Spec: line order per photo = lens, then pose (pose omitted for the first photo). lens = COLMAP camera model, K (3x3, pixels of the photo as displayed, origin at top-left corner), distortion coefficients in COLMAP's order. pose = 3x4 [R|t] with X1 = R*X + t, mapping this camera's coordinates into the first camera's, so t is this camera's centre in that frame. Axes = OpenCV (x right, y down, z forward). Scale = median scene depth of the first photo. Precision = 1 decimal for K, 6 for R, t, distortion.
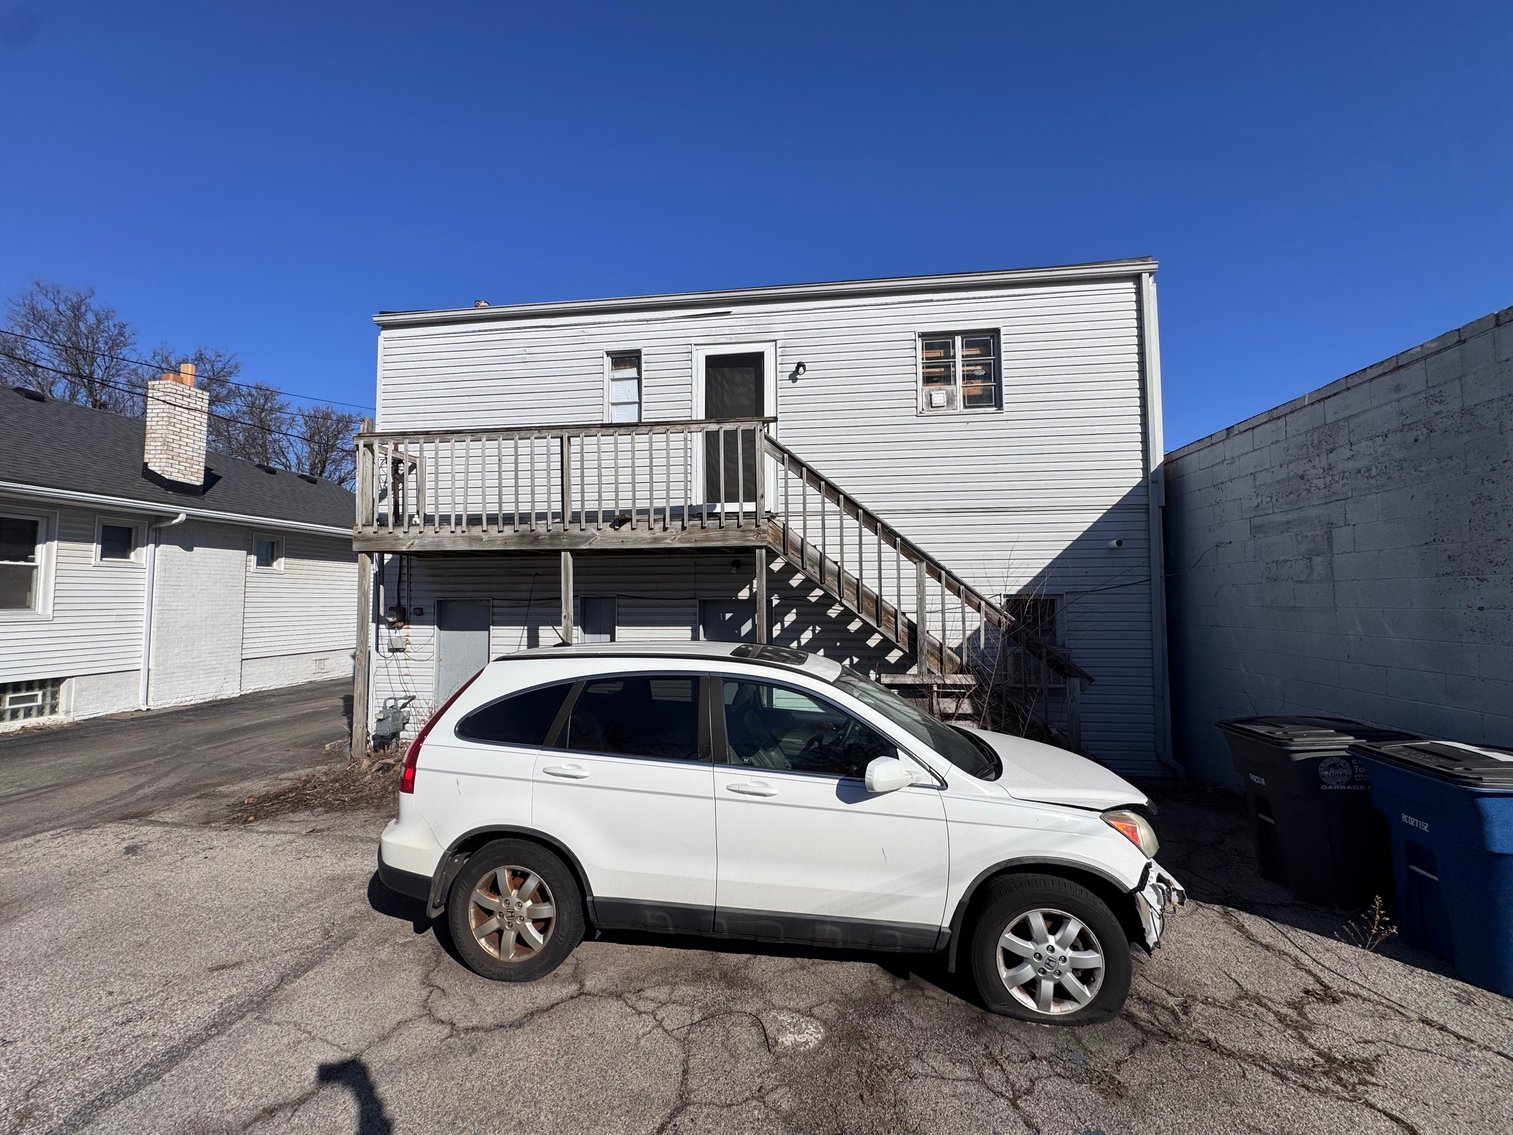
lens RADIAL K [[601.4, 0, 753.8], [0, 601.4, 571.0], [0, 0, 1]] dist [-0.000422, 0.000025]
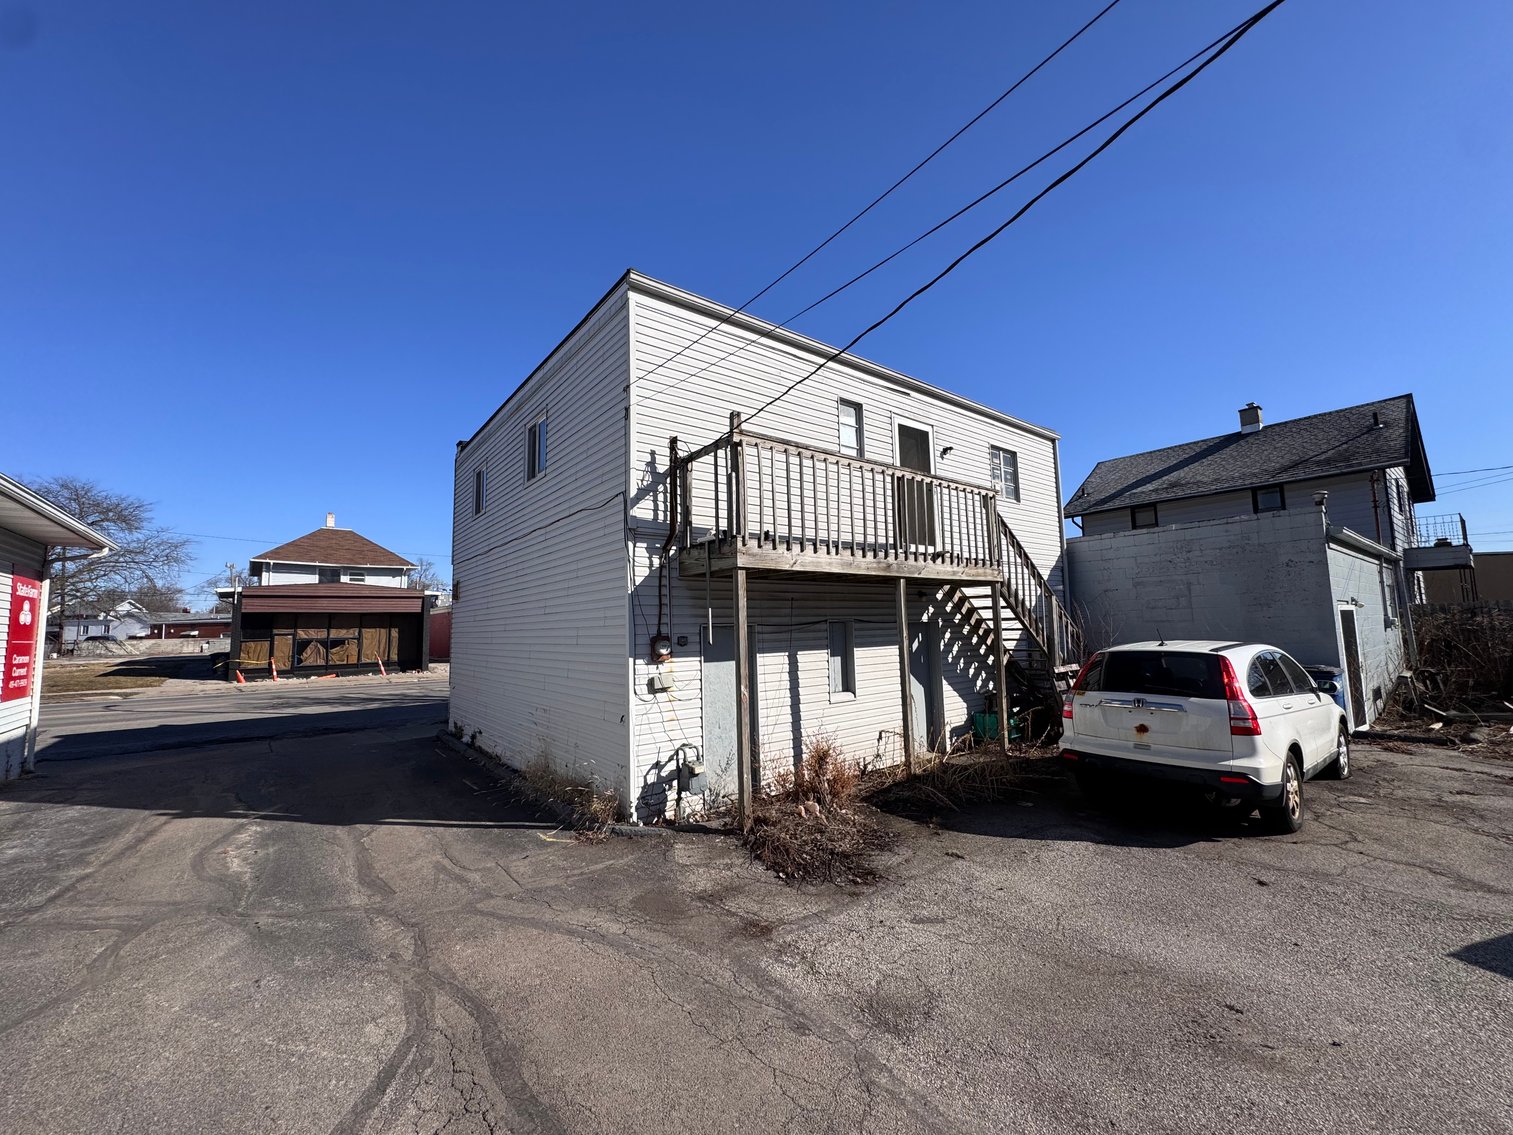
lens RADIAL K [[601.4, 0, 757.1], [0, 601.4, 571.3], [0, 0, 1]] dist [-0.000422, 0.000025]
pose [[0.697573, 0.053084, 0.714545, -1.210578], [-0.009969, 0.997874, -0.064401, 0.026660], [-0.716445, 0.037801, 0.696619, 0.382531]]
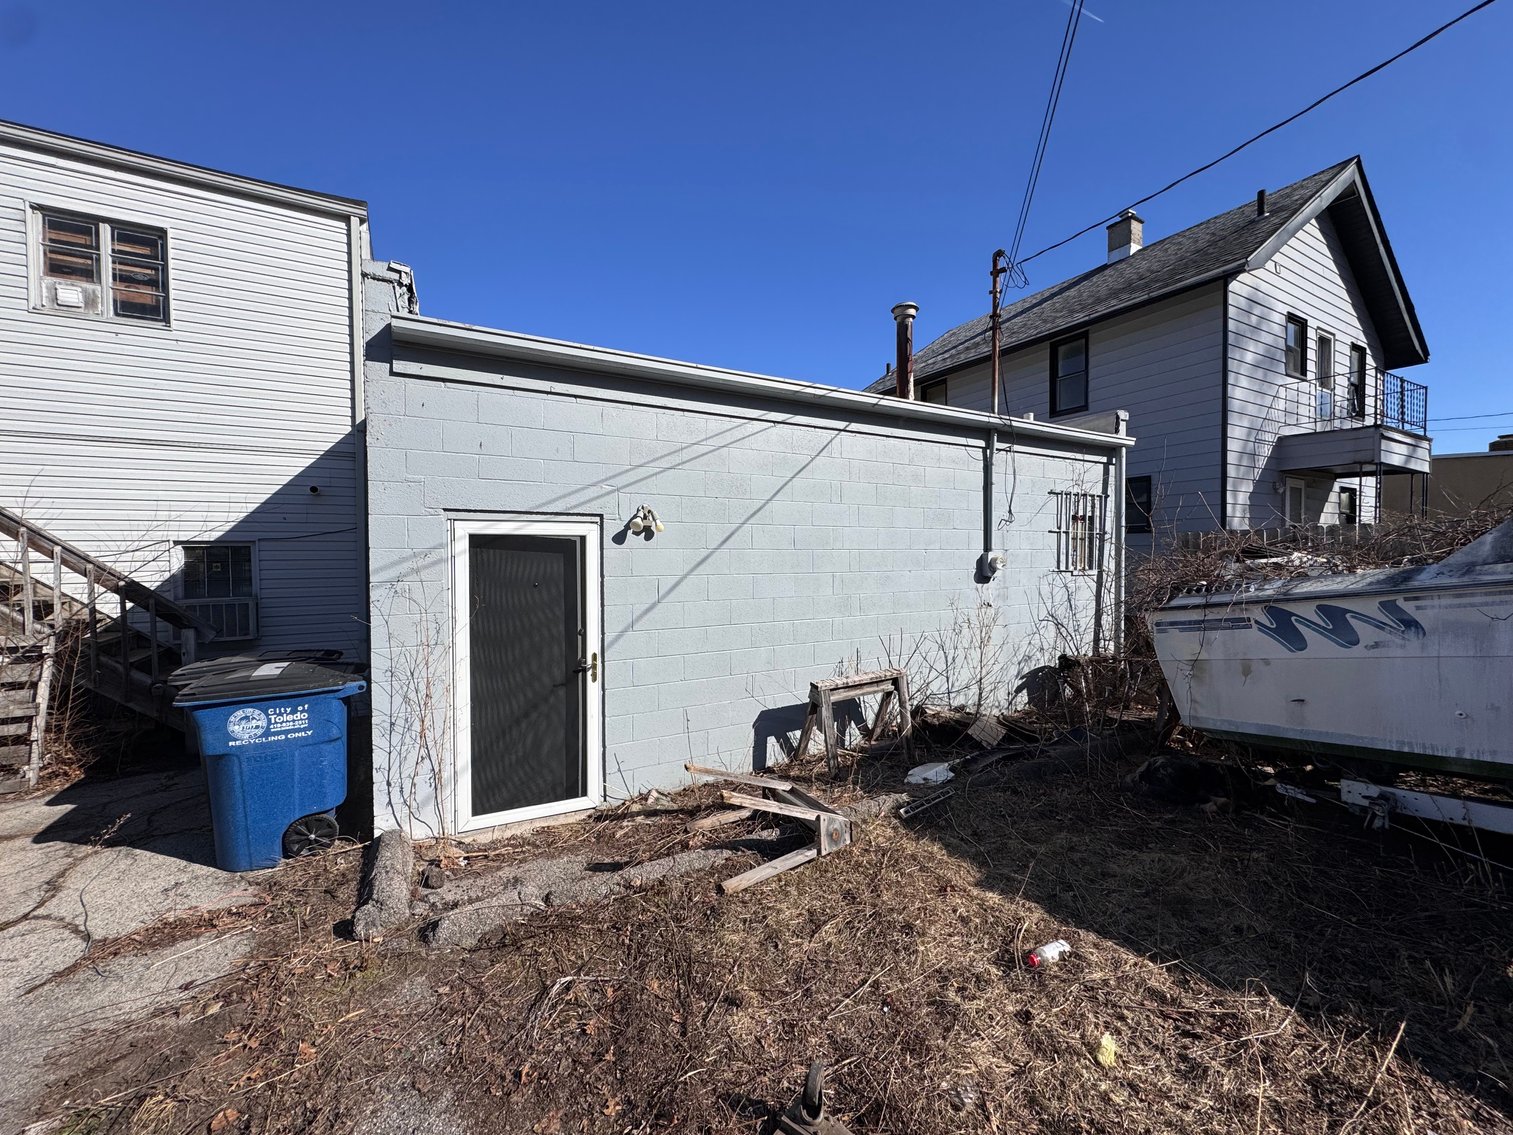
lens RADIAL K [[601.4, 0, 755.4], [0, 601.4, 567.9], [0, 0, 1]] dist [-0.000422, 0.000025]
pose [[0.797334, -0.016814, 0.603304, 0.548263], [-0.024470, 0.997889, 0.060151, 0.004858], [-0.603042, -0.062723, 0.795240, -0.212356]]
